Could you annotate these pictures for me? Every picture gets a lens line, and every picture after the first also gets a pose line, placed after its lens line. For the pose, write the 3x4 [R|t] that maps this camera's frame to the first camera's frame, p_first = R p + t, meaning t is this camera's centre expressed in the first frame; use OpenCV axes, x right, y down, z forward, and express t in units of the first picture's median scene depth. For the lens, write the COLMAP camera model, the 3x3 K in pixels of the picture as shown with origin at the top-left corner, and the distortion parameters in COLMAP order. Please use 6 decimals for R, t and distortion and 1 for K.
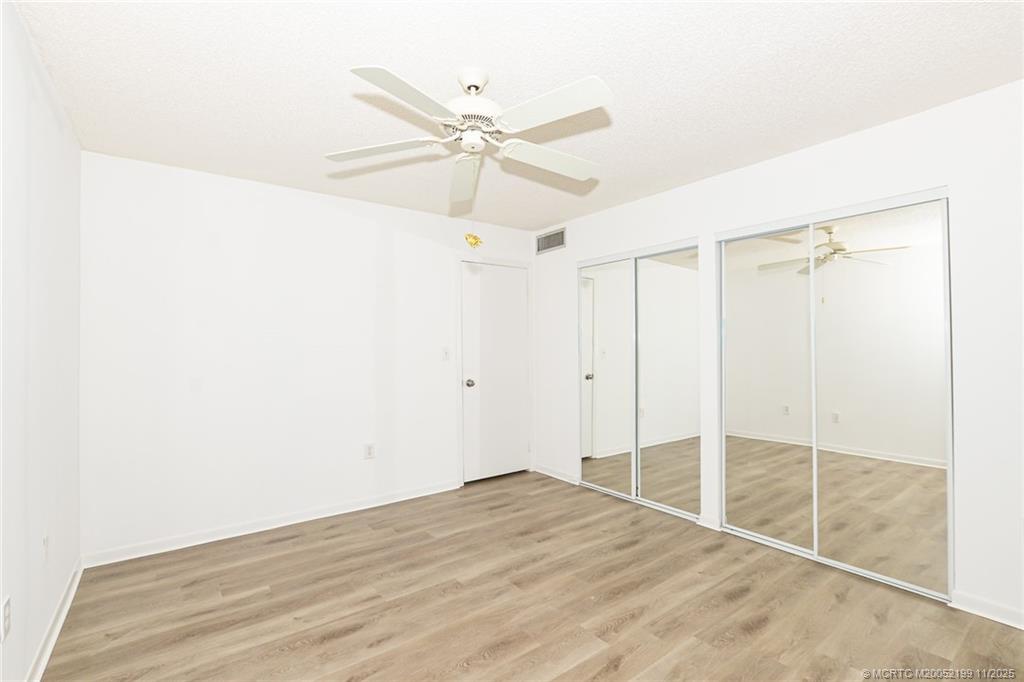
lens RADIAL K [[468.2, 0, 512.0], [0, 468.2, 341.0], [0, 0, 1]] dist [-0.000991, -0.000310]
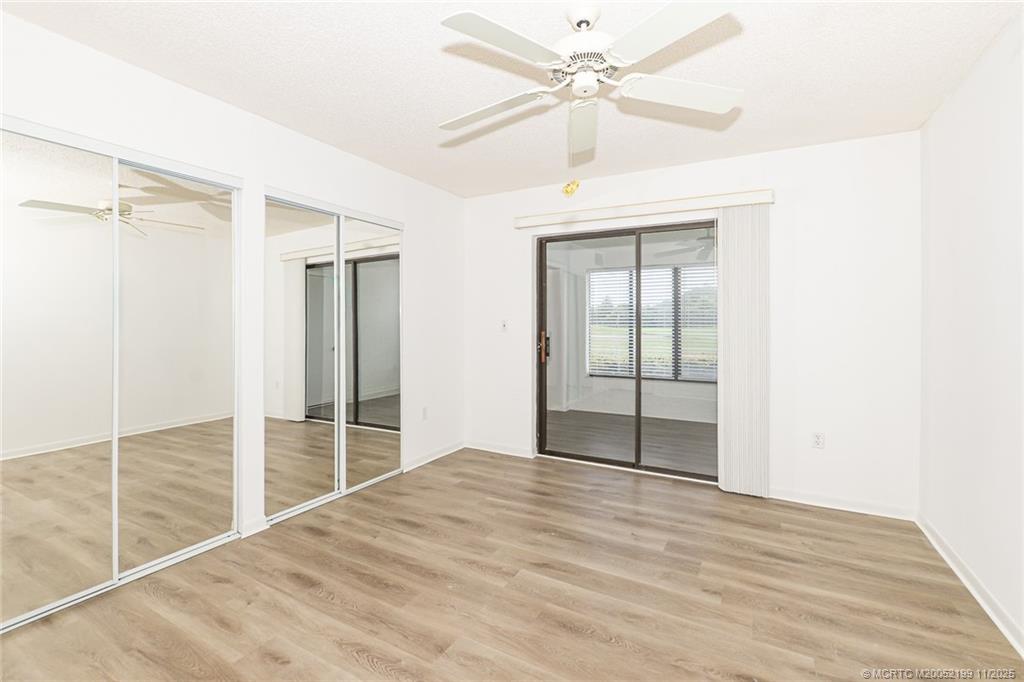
lens RADIAL K [[440.0, 0, 512.0], [0, 440.0, 341.0], [0, 0, 1]] dist [-0.000650, -0.000166]
pose [[-0.402210, -0.025916, 0.915180, -0.587172], [-0.018387, 0.999626, 0.020227, 0.035781], [-0.915363, -0.008692, -0.402536, 1.096998]]
